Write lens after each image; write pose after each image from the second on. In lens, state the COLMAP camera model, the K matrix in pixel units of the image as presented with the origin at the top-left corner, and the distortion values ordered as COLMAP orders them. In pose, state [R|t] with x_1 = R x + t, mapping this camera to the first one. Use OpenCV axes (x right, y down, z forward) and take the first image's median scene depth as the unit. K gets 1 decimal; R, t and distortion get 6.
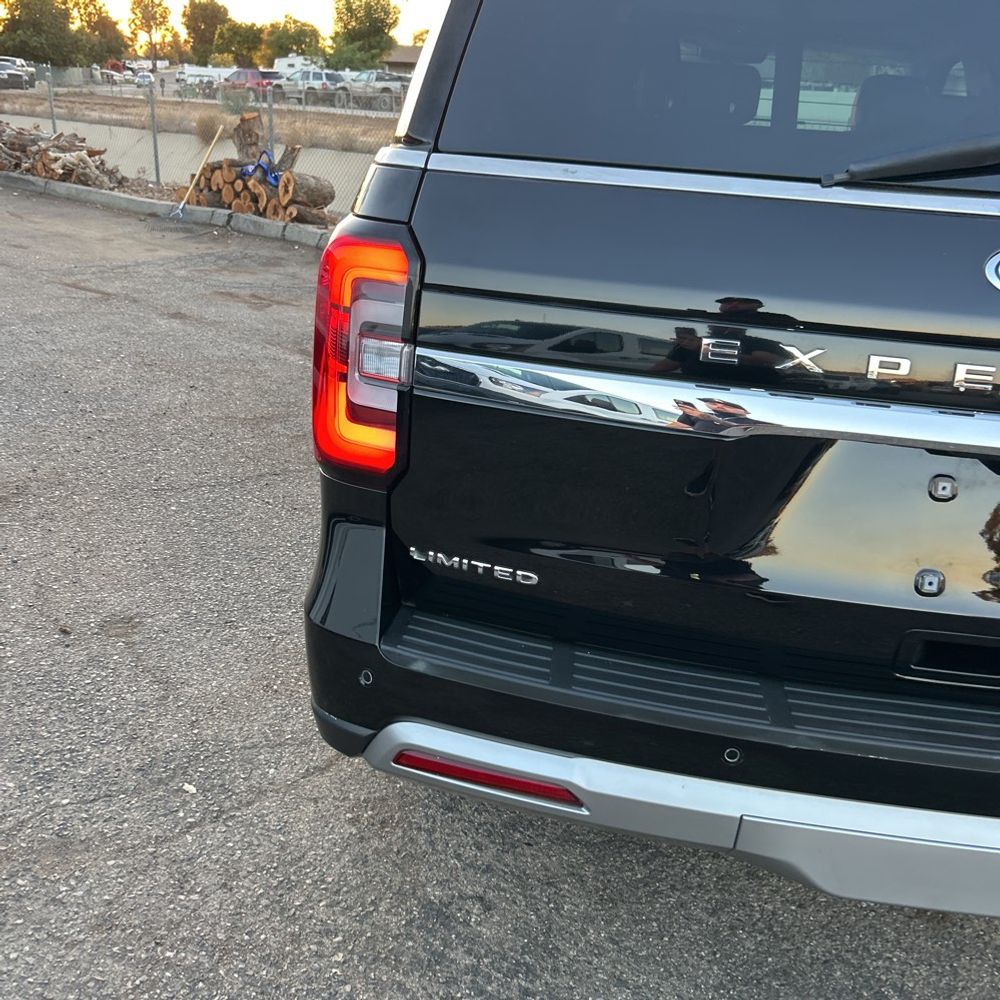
lens RADIAL K [[1008.8, 0, 492.3], [0, 1008.8, 493.3], [0, 0, 1]] dist [0.010851, 0.000000]
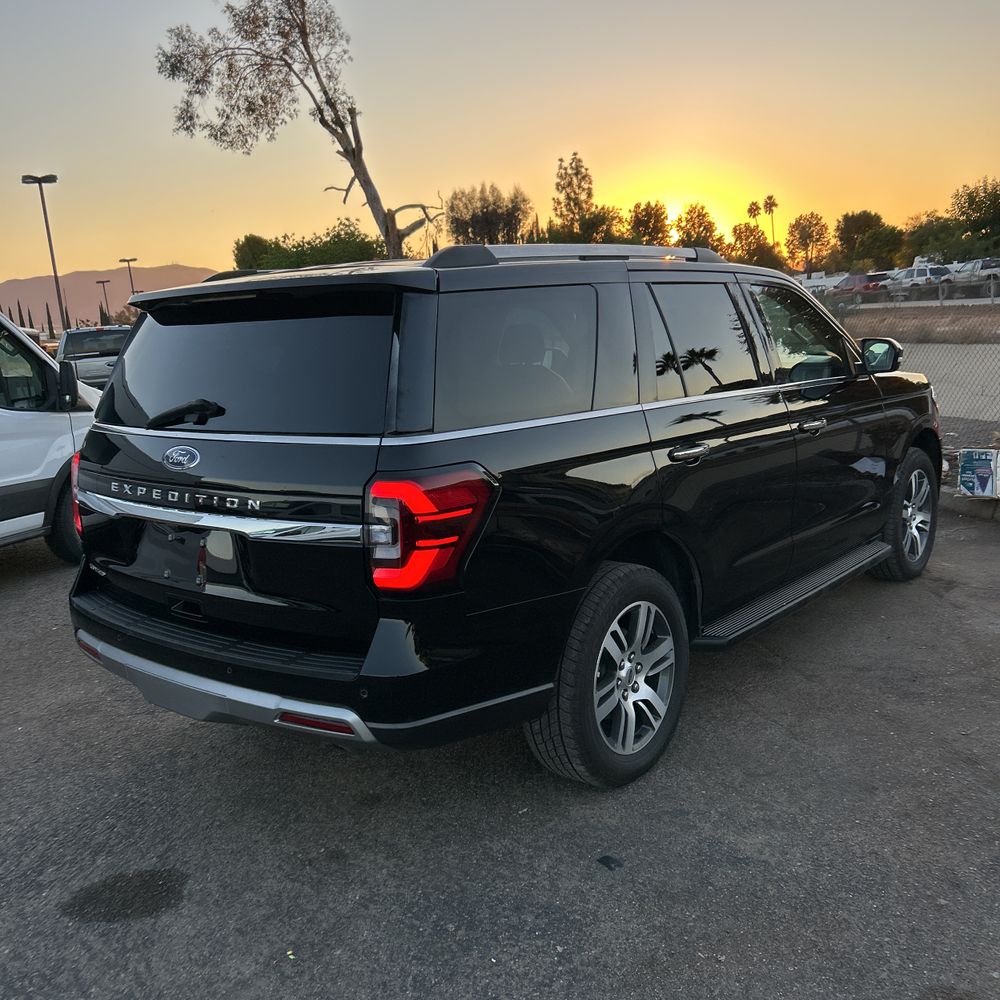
lens RADIAL K [[1008.8, 0, 499.8], [0, 1008.8, 479.5], [0, 0, 1]] dist [0.010851, 0.000000]
pose [[0.816224, -0.022088, -0.577314, 0.072244], [-0.093861, 0.980923, -0.170233, 0.005878], [0.570061, 0.193136, 0.798580, -0.017633]]
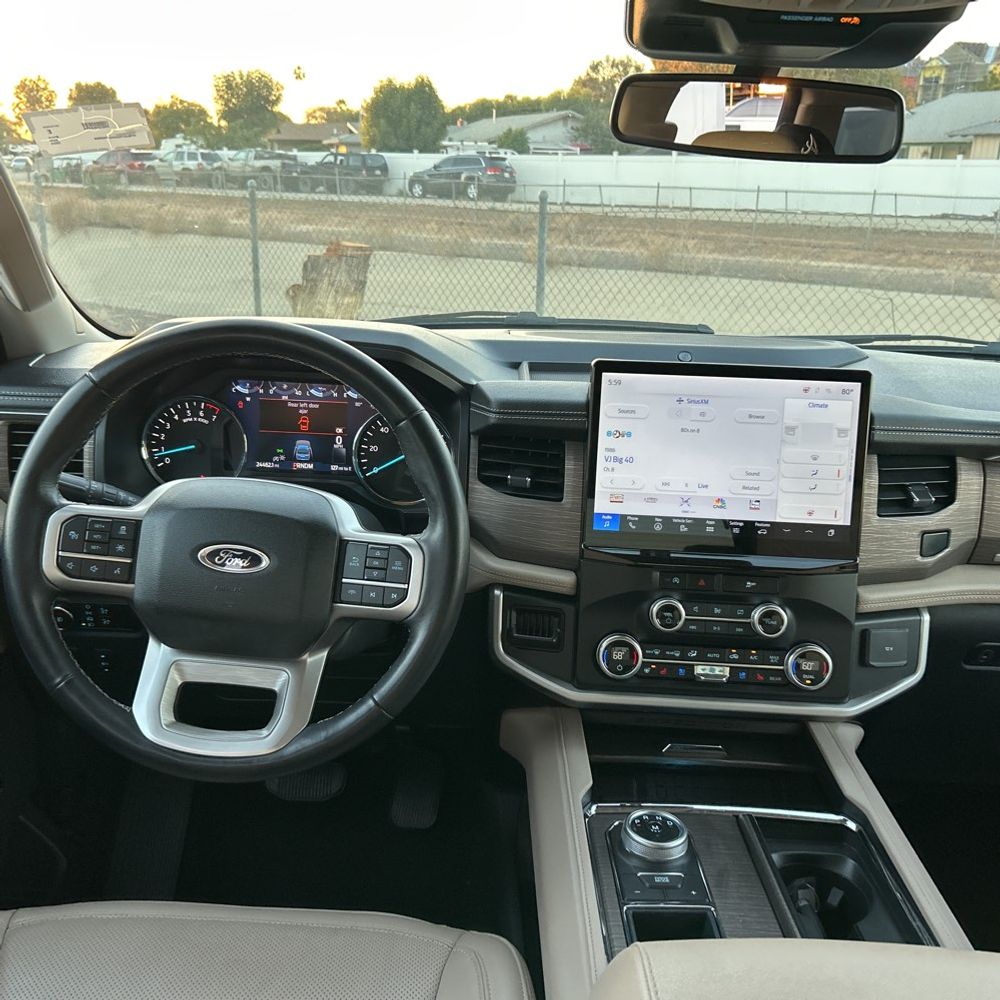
lens RADIAL K [[1008.8, 0, 488.1], [0, 1008.8, 512.9], [0, 0, 1]] dist [0.010851, 0.000000]
pose [[0.995731, -0.051517, 0.076589, 0.013034], [0.055087, 0.997455, -0.045257, -0.027947], [-0.074063, 0.049283, 0.996035, 0.069254]]
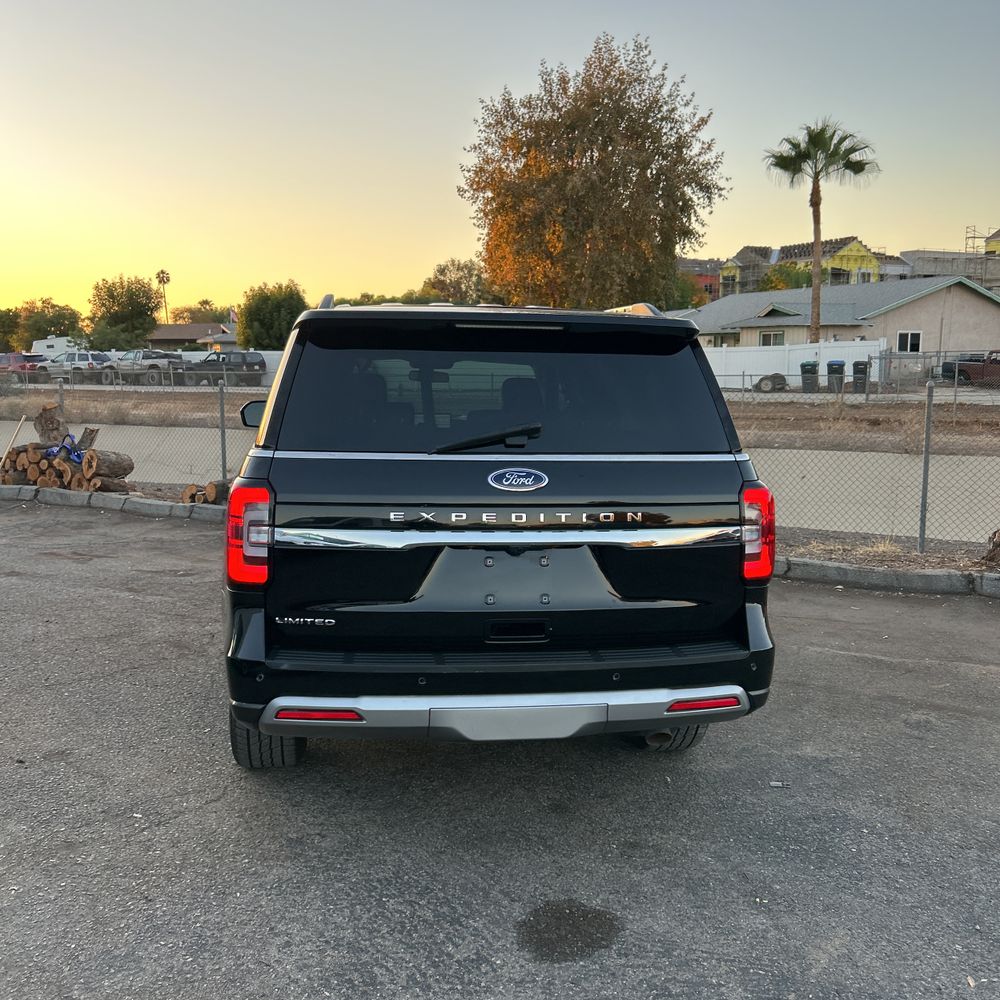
lens RADIAL K [[1008.8, 0, 489.1], [0, 1008.8, 474.3], [0, 0, 1]] dist [0.010851, 0.000000]
pose [[0.972958, -0.074334, 0.218693, -0.002663], [0.127856, 0.961841, -0.241898, 0.010771], [-0.192367, 0.263318, 0.945335, -0.039998]]
